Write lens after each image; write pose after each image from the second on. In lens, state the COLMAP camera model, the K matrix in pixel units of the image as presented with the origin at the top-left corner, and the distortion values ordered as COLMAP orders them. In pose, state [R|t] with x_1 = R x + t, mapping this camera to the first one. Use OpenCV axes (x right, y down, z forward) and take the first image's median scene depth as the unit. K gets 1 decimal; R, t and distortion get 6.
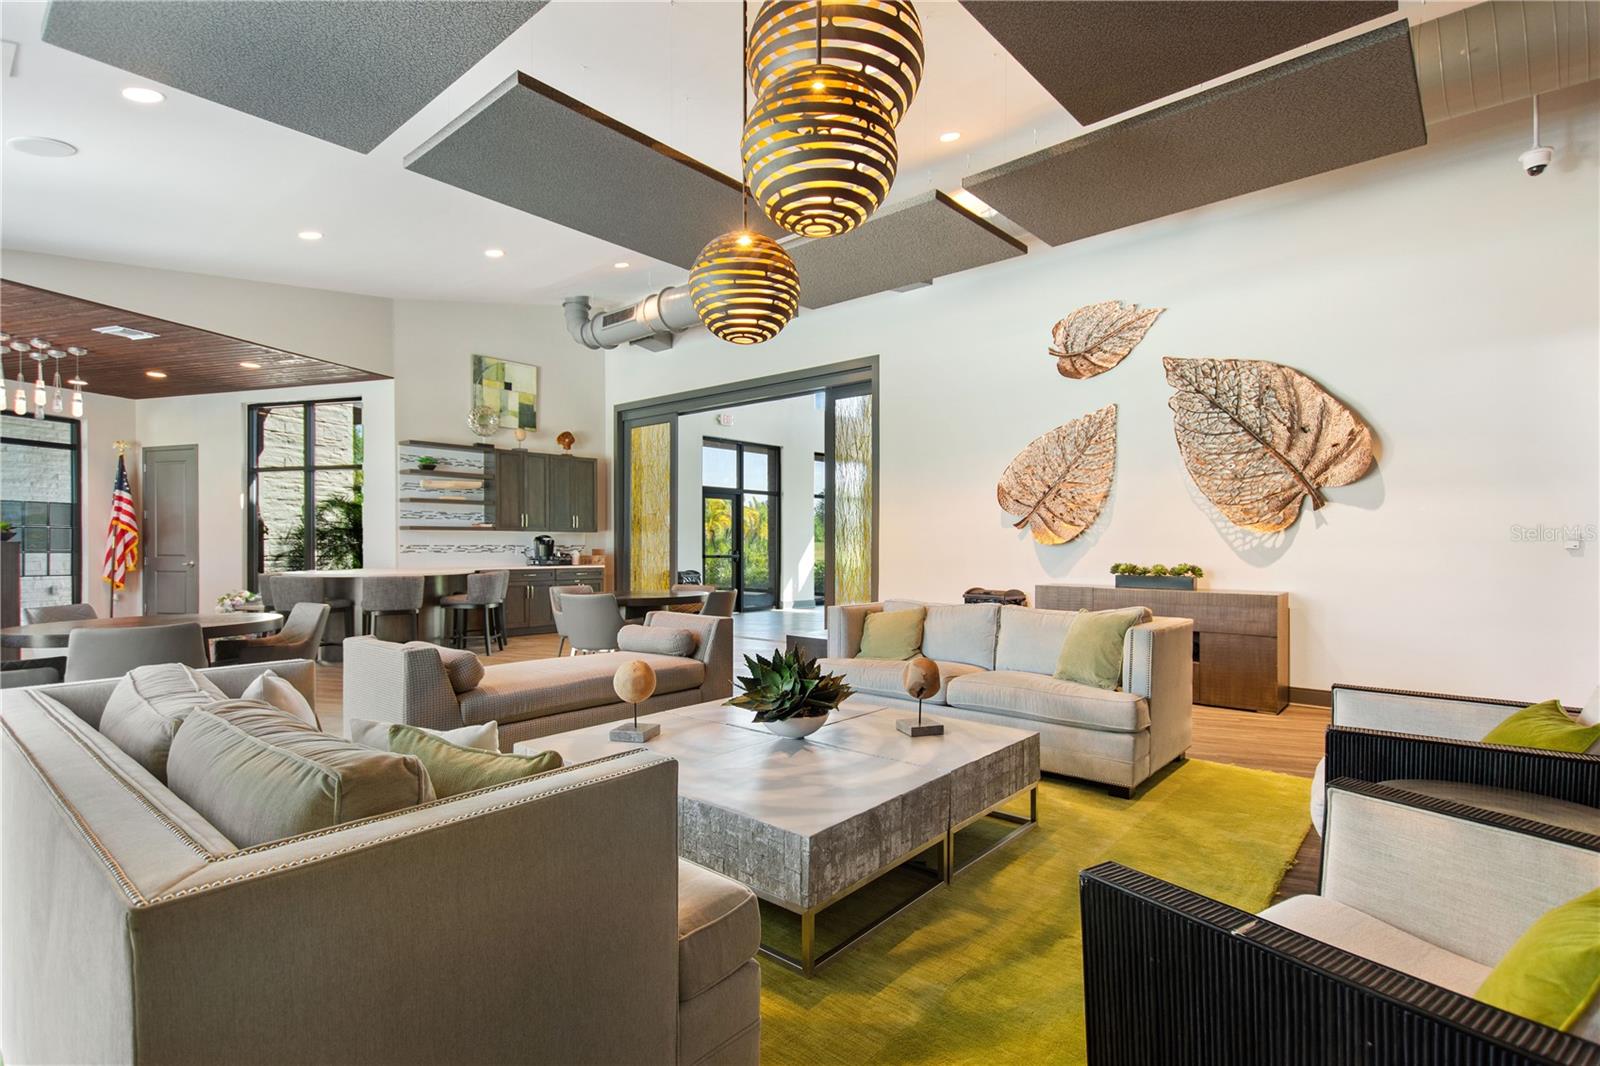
lens RADIAL K [[778.8, 0, 804.3], [0, 778.8, 548.6], [0, 0, 1]] dist [0.003994, 0.000519]
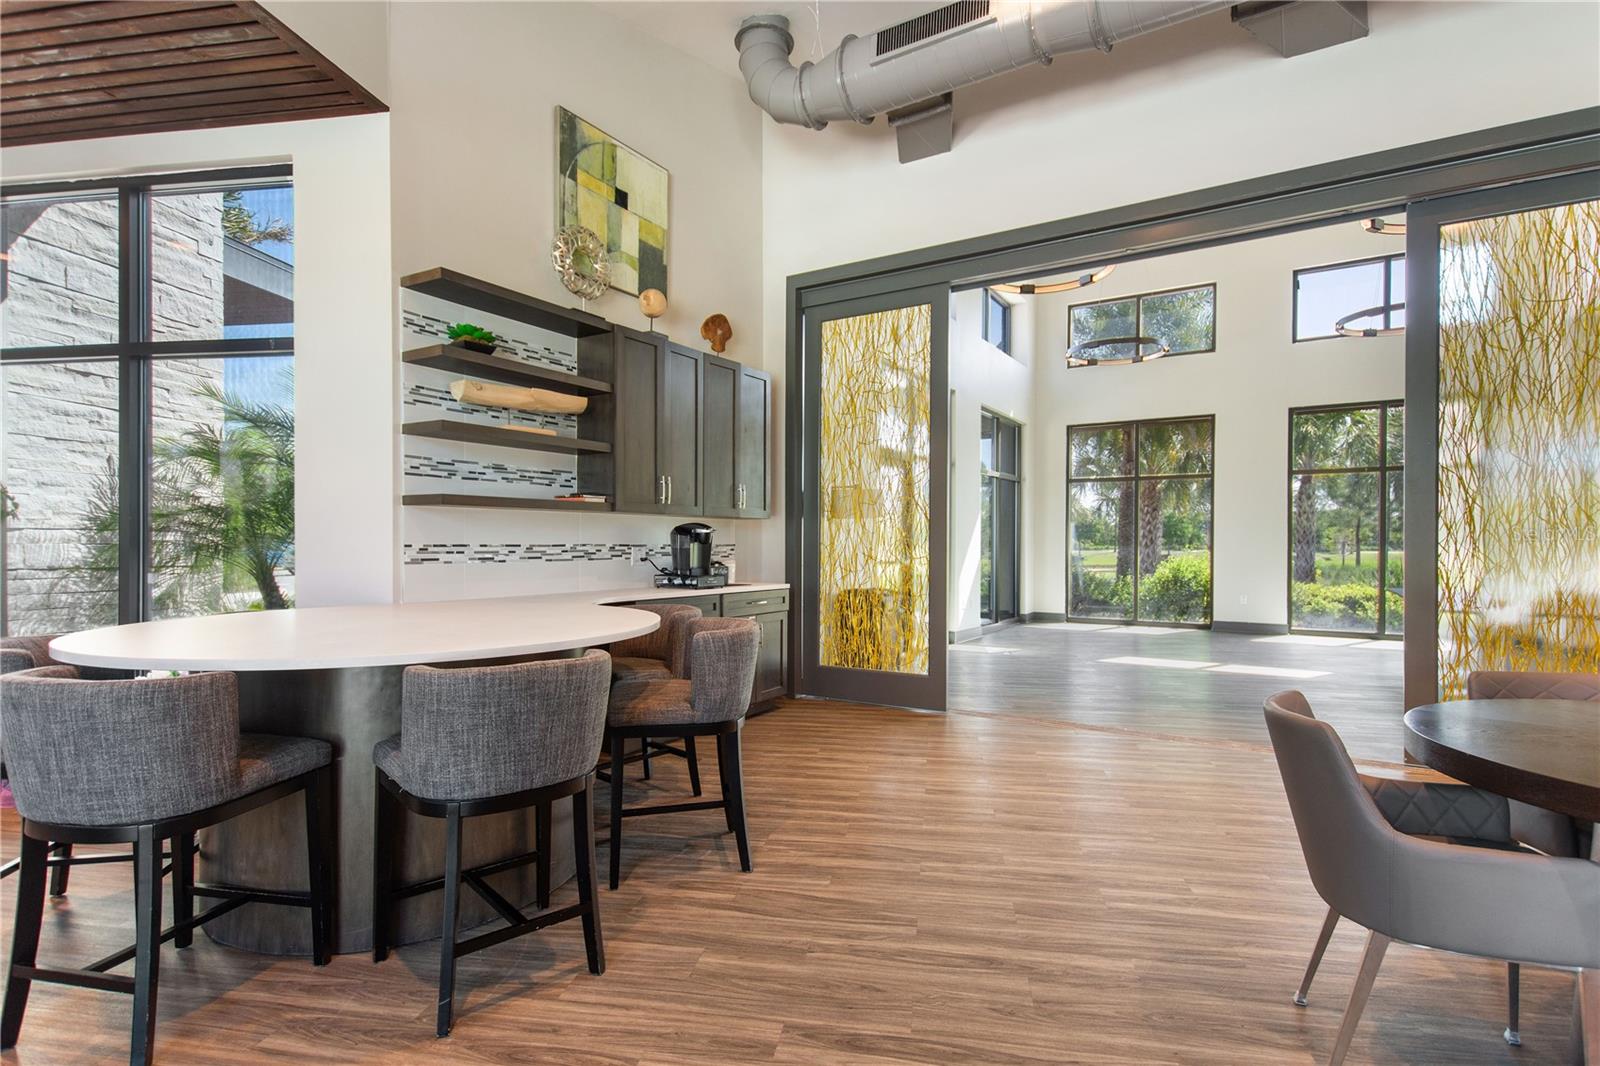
lens RADIAL K [[778.8, 0, 804.3], [0, 778.8, 548.6], [0, 0, 1]] dist [0.003994, 0.000519]
pose [[0.985839, -0.000881, 0.167692, -0.356476], [0.000360, 0.999995, 0.003137, -0.003217], [-0.167694, -0.003033, 0.985834, 0.536243]]
